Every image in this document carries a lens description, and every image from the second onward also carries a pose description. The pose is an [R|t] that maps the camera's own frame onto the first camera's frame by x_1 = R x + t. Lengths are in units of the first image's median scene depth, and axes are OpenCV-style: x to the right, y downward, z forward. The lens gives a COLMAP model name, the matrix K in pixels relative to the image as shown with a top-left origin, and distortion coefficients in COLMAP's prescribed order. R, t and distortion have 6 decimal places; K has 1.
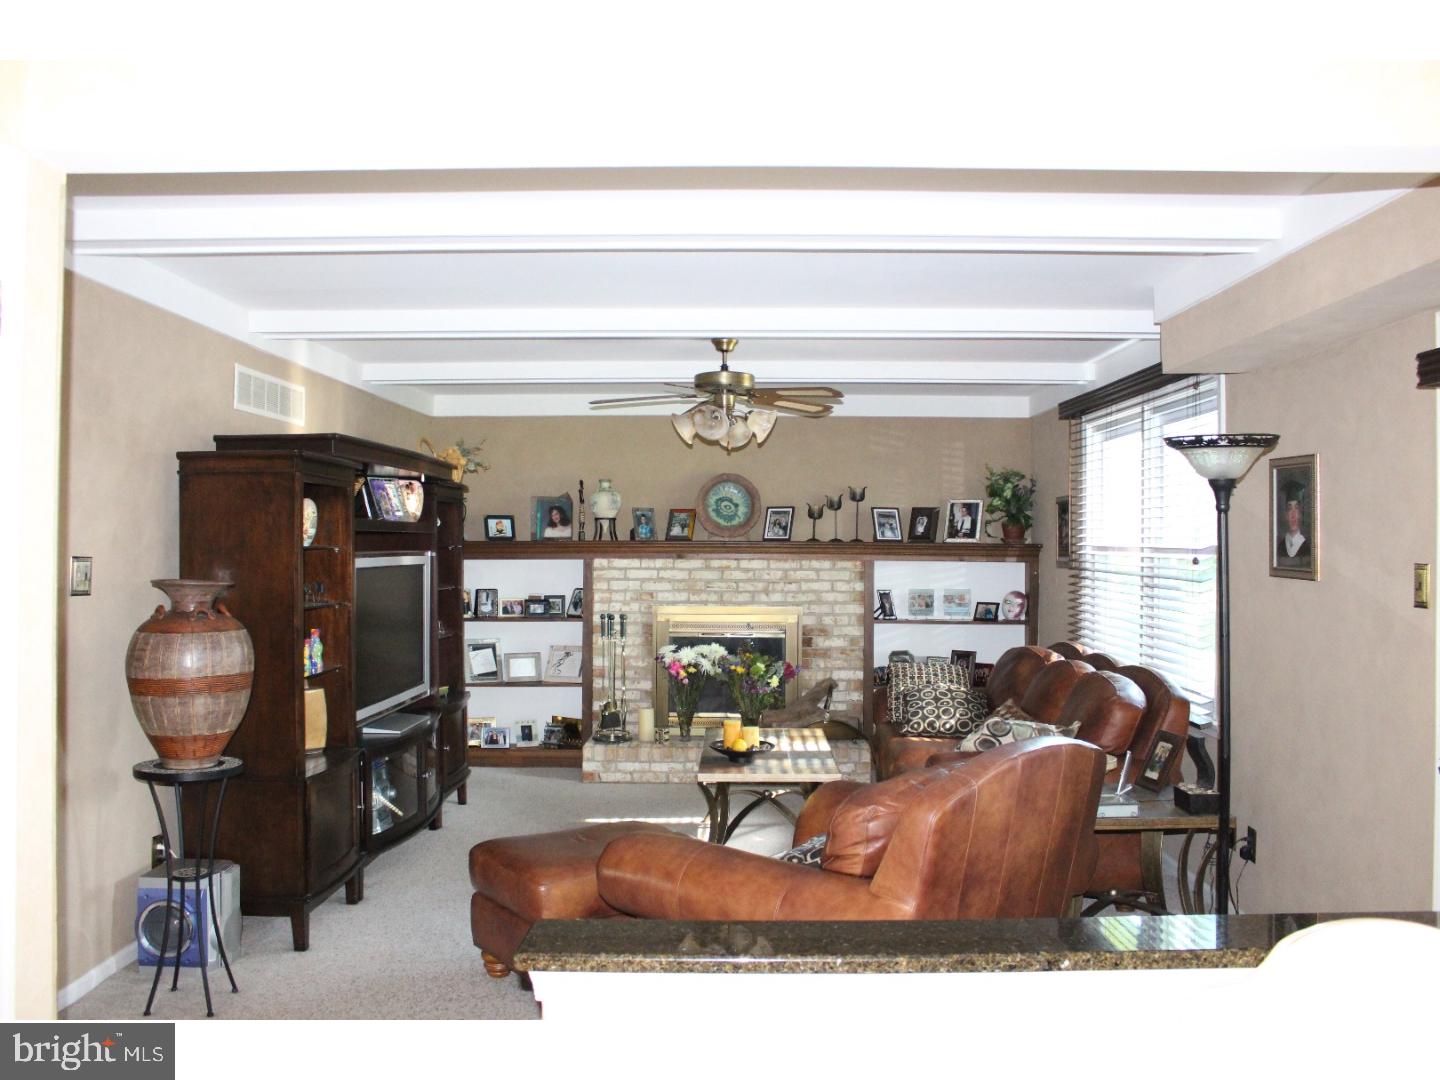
lens RADIAL K [[1197.8, 0, 714.7], [0, 1197.8, 533.6], [0, 0, 1]] dist [-0.154923, 0.125619]
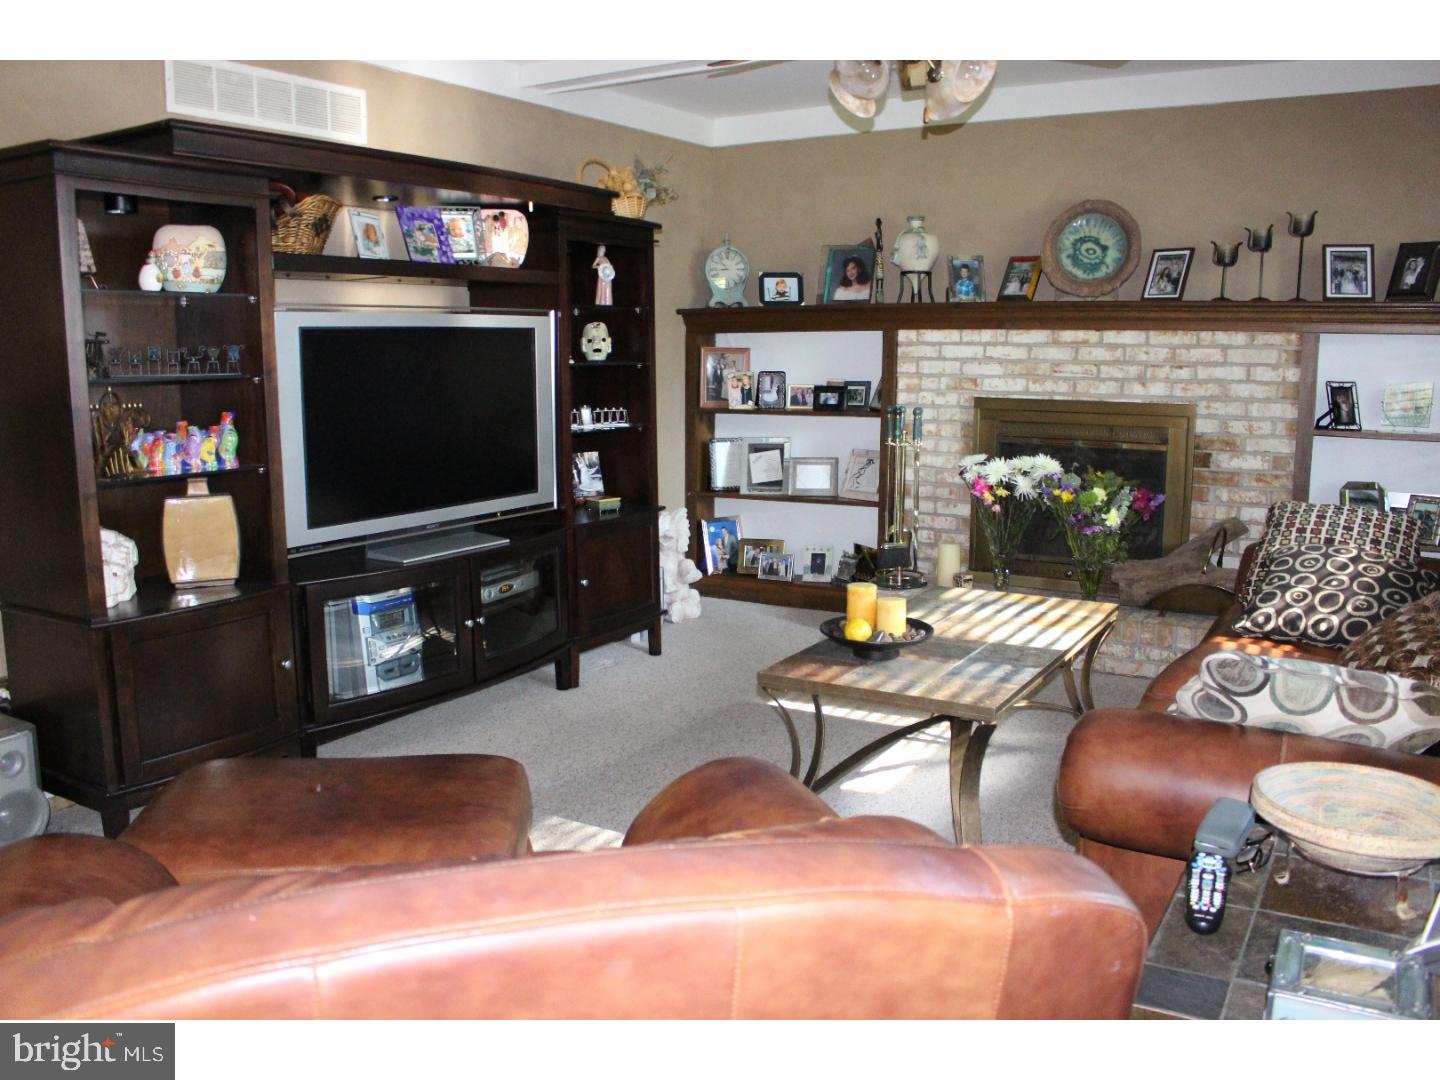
lens RADIAL K [[1197.8, 0, 714.7], [0, 1197.8, 533.6], [0, 0, 1]] dist [-0.154923, 0.125619]
pose [[0.864720, 0.072966, -0.496926, 0.165702], [0.009475, 0.986845, 0.161390, 0.025646], [0.502165, -0.144266, 0.852653, 0.323738]]
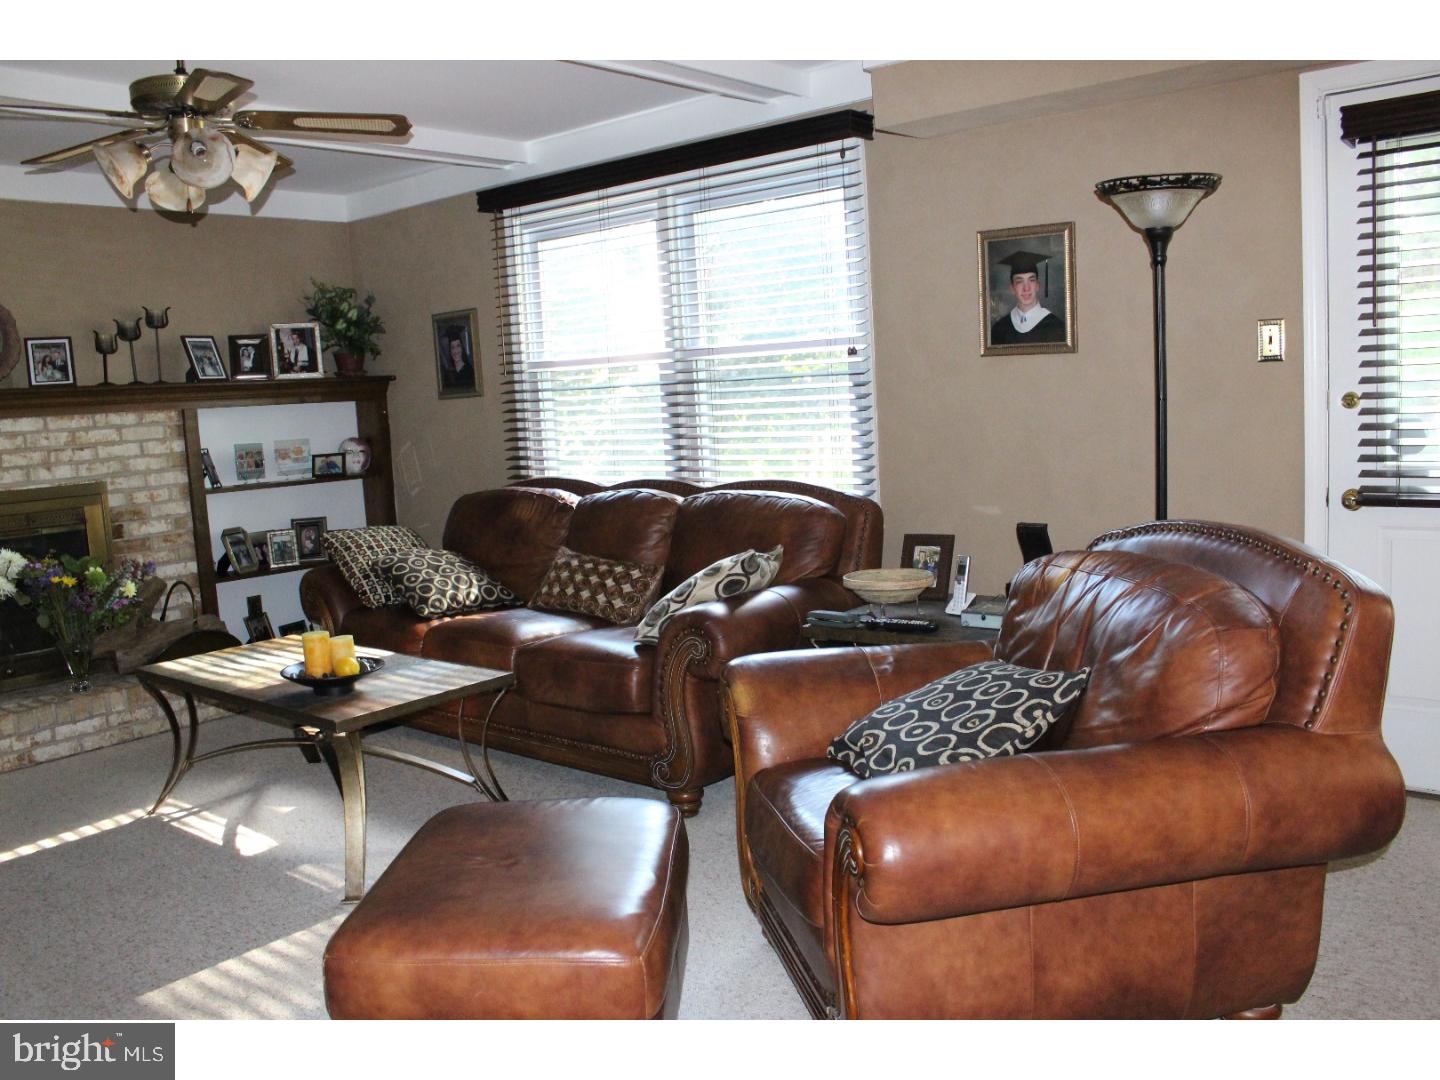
lens RADIAL K [[1197.8, 0, 714.7], [0, 1197.8, 533.6], [0, 0, 1]] dist [-0.154923, 0.125619]
pose [[0.618160, -0.131347, 0.775001, -0.229670], [0.052732, 0.990649, 0.125835, 0.025216], [-0.784281, -0.036919, 0.619306, 0.307993]]
